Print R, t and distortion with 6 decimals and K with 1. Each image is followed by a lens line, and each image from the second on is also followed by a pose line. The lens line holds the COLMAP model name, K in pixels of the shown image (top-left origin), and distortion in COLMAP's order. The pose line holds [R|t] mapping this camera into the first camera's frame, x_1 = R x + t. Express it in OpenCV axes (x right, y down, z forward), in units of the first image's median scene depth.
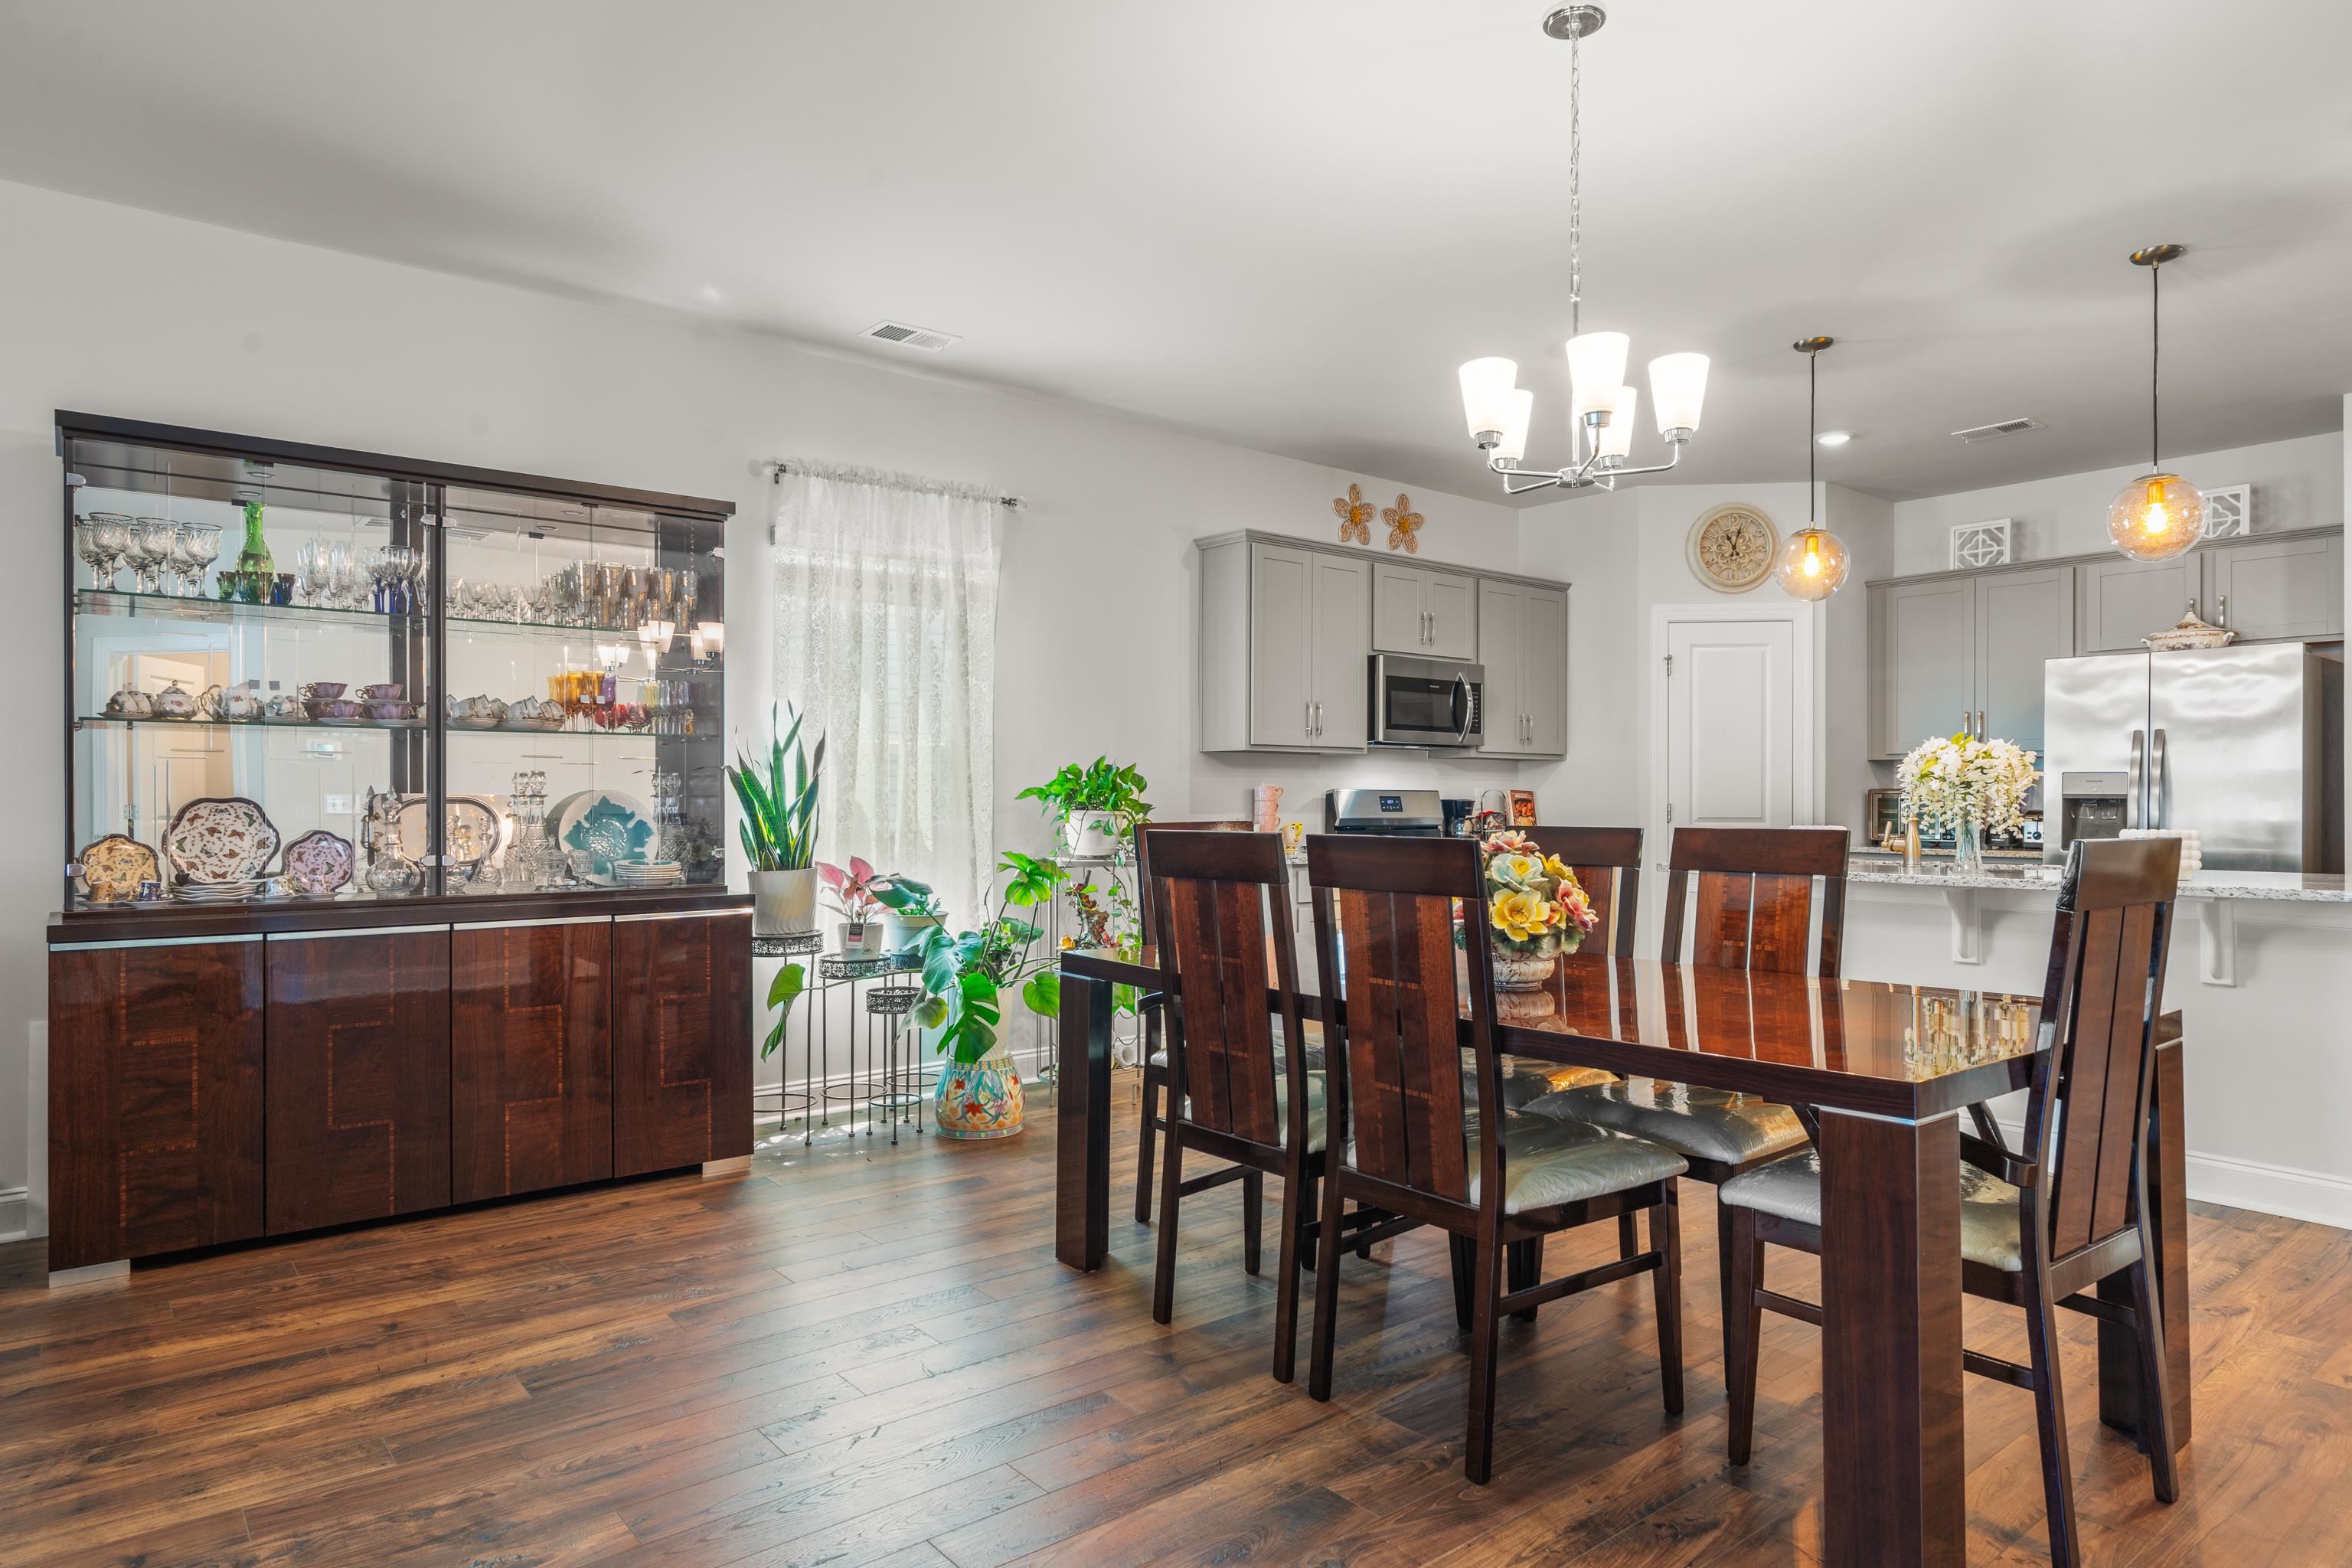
lens RADIAL K [[1358.6, 0, 1166.8], [0, 1358.6, 828.1], [0, 0, 1]] dist [-0.018536, -0.001911]
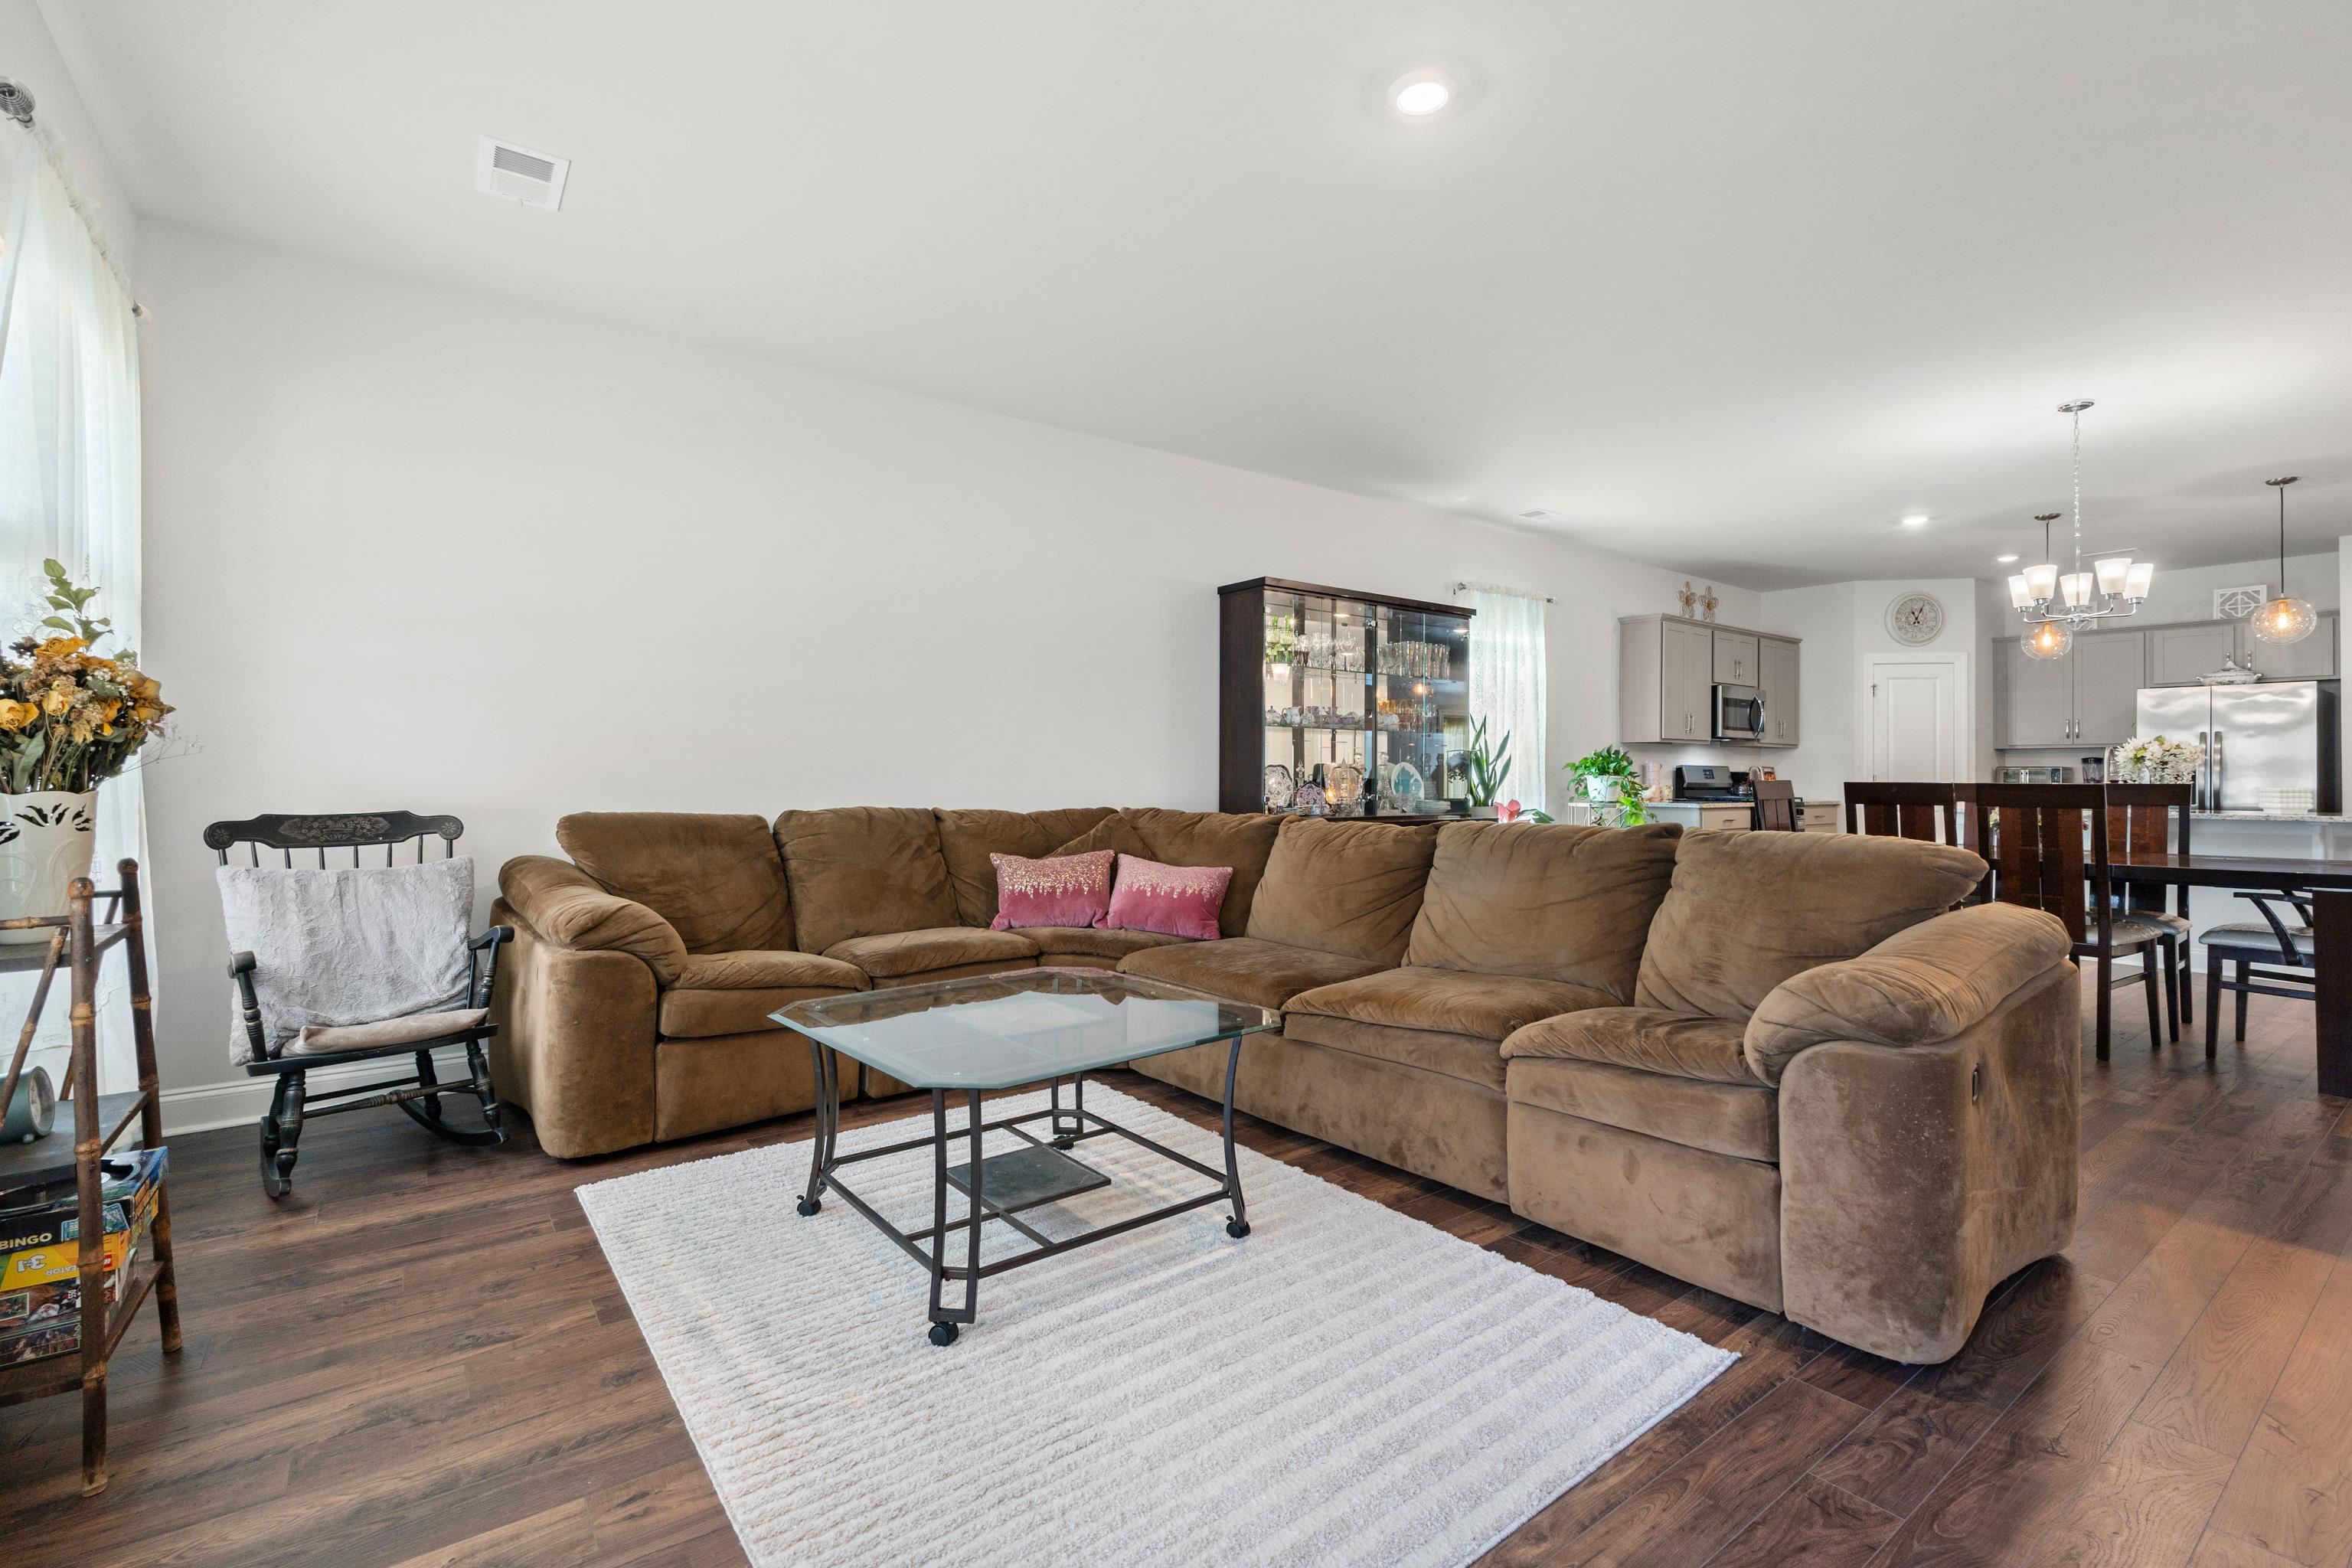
lens RADIAL K [[1036.5, 0, 1183.6], [0, 1036.5, 781.9], [0, 0, 1]] dist [0.001877, 0.000056]
pose [[0.999642, 0.006164, -0.026037, -0.467735], [-0.006510, 0.999892, -0.013211, 0.013433], [0.025952, 0.013375, 0.999574, -0.297765]]
